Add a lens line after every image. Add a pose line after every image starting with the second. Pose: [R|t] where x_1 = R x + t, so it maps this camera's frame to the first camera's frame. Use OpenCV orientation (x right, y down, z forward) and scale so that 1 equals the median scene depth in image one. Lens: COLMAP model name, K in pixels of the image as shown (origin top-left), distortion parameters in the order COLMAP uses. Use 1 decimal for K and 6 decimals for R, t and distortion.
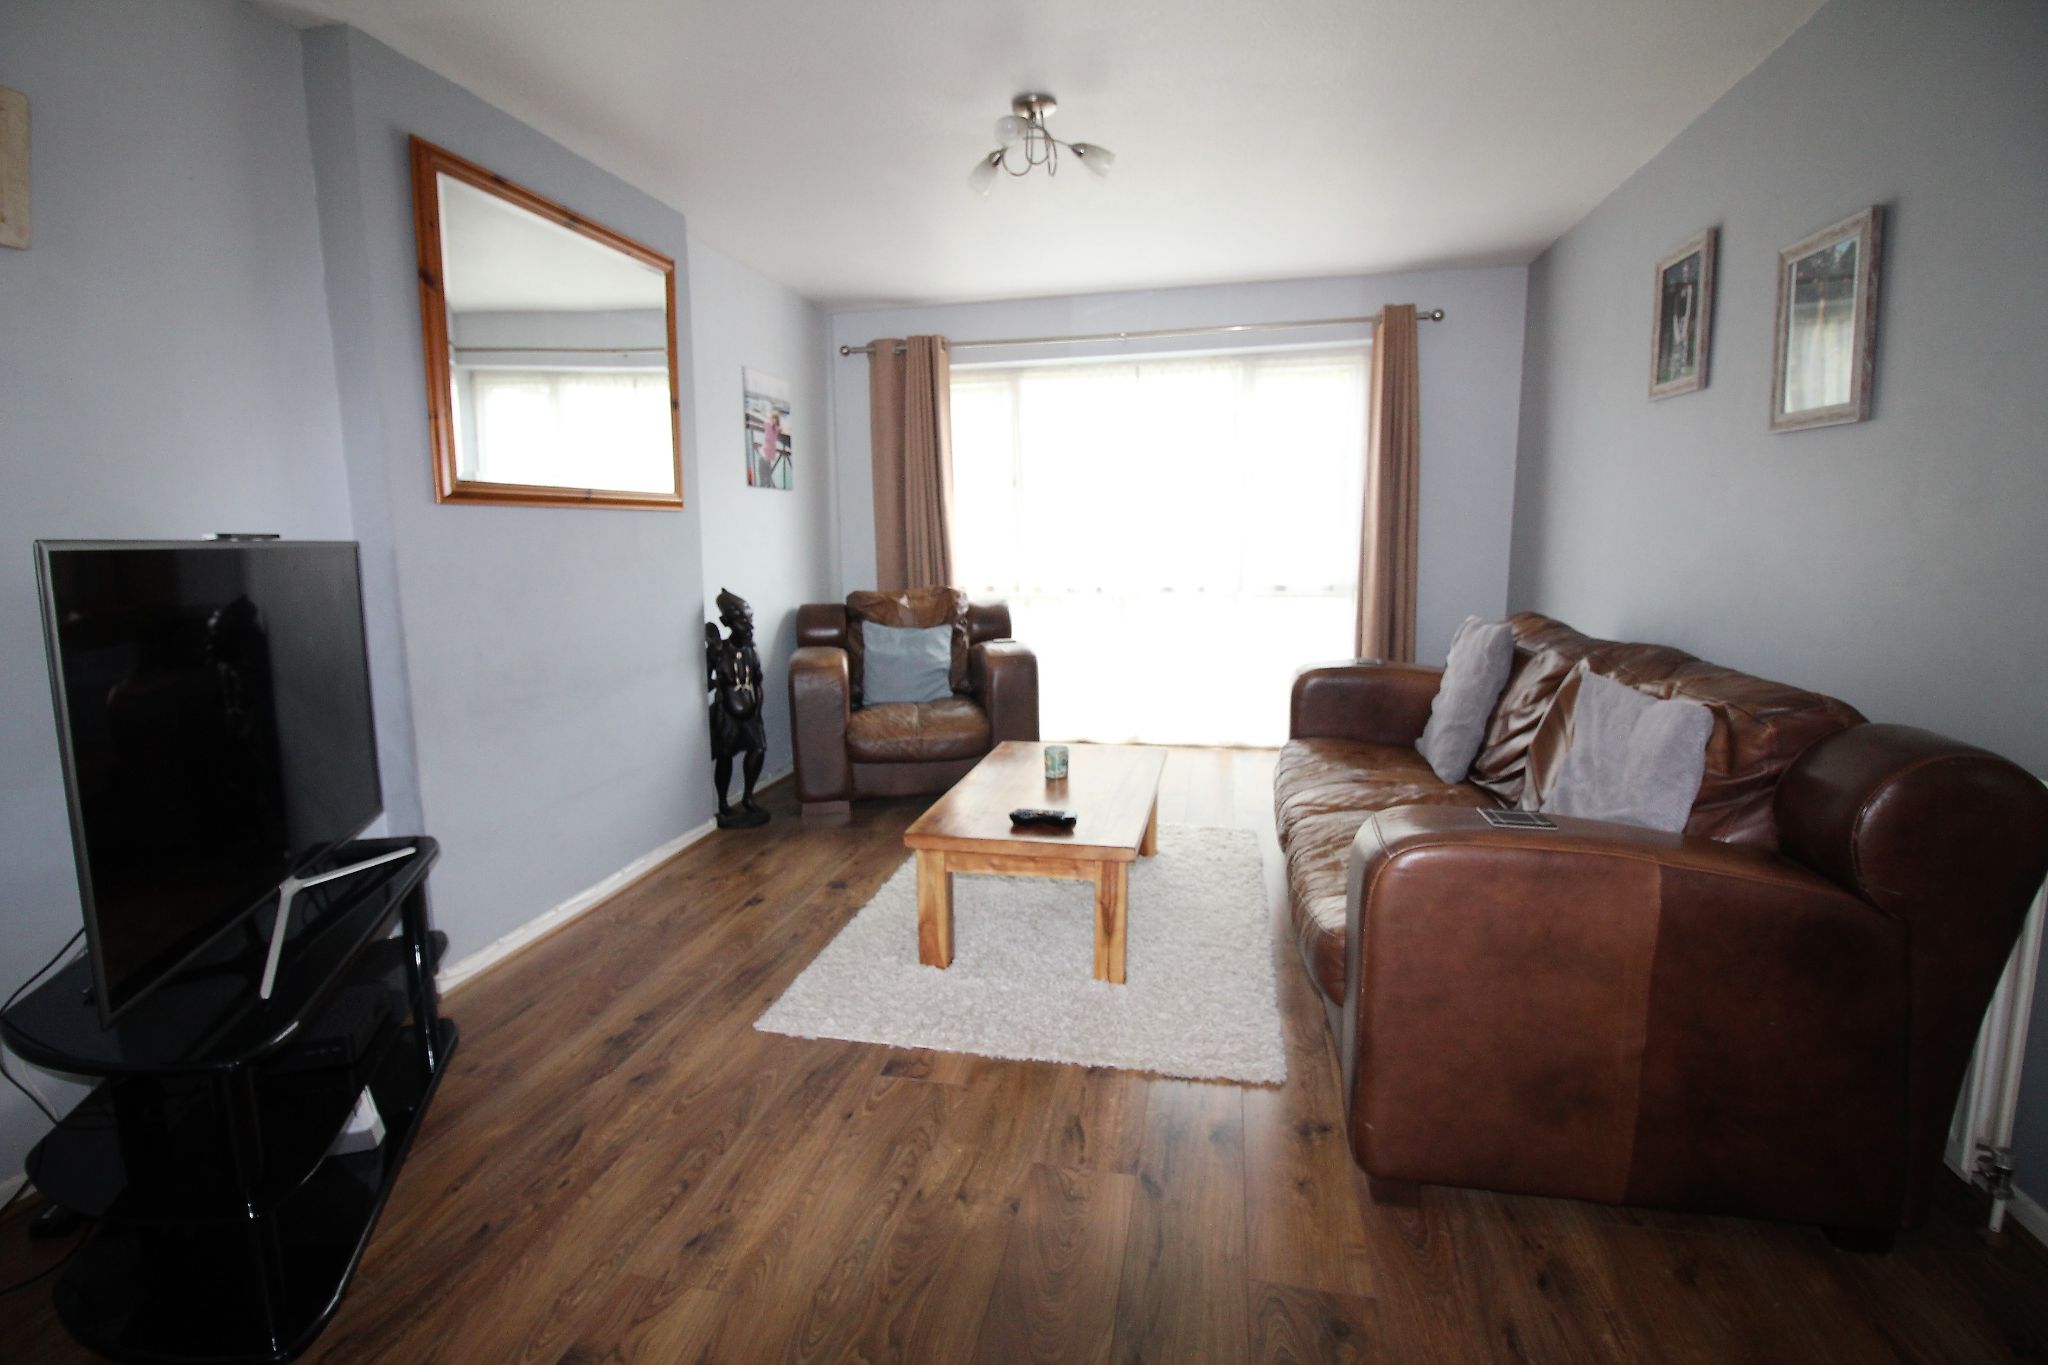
lens RADIAL K [[955.0, 0, 1028.6], [0, 955.0, 676.2], [0, 0, 1]] dist [-0.005039, -0.000610]
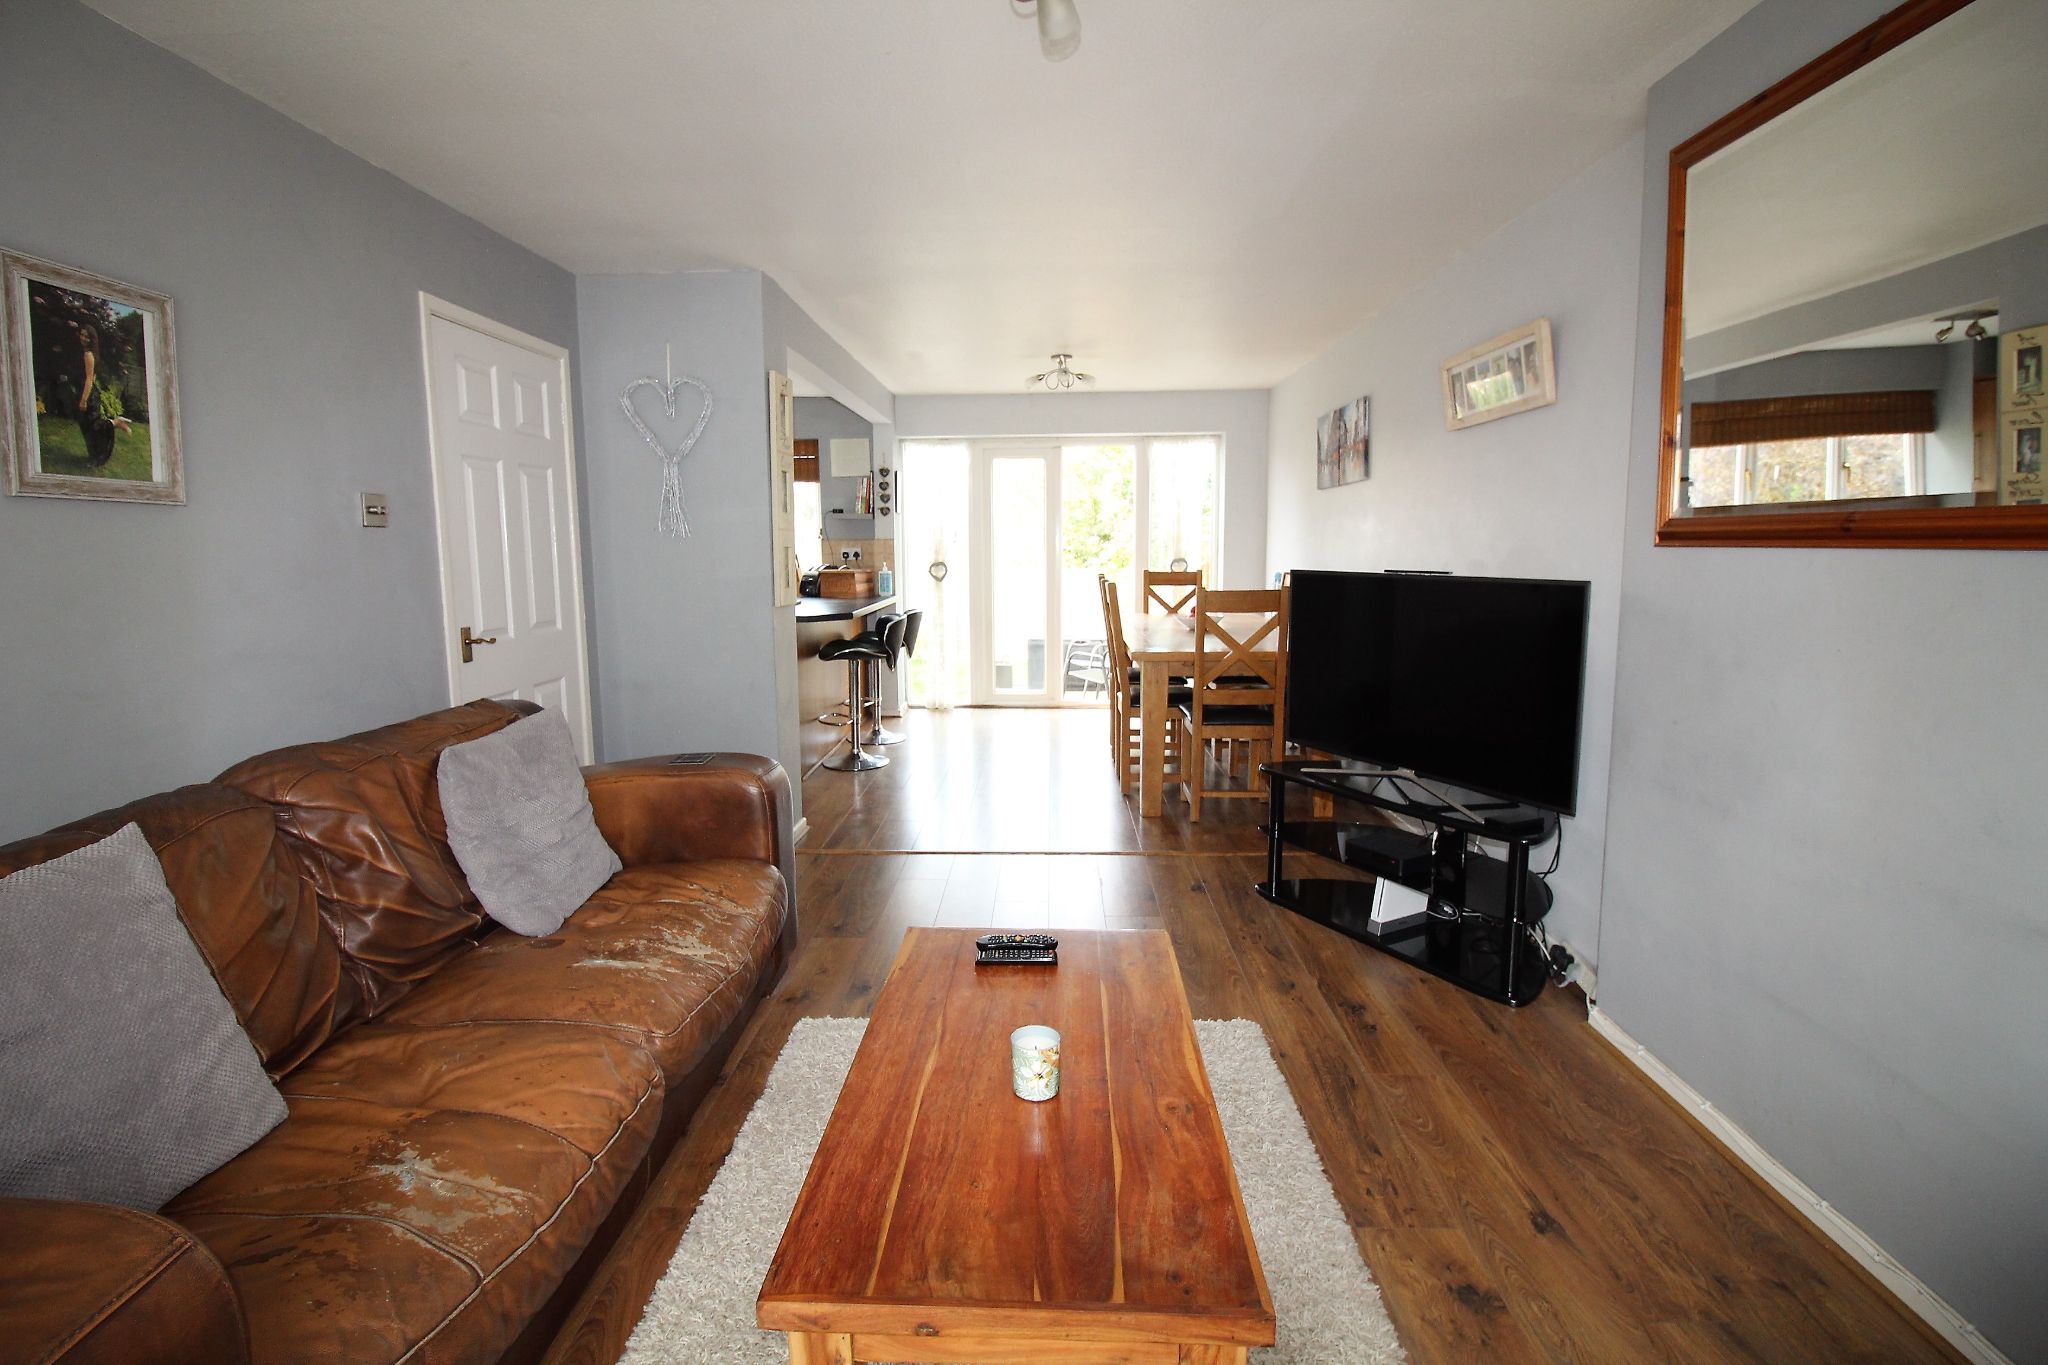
lens RADIAL K [[955.0, 0, 1018.7], [0, 955.0, 682.2], [0, 0, 1]] dist [-0.005039, -0.000610]
pose [[-0.986353, 0.039507, -0.159834, 0.131207], [-0.007779, 0.958517, 0.284929, -0.294194], [0.164461, 0.282284, -0.945129, 1.707140]]
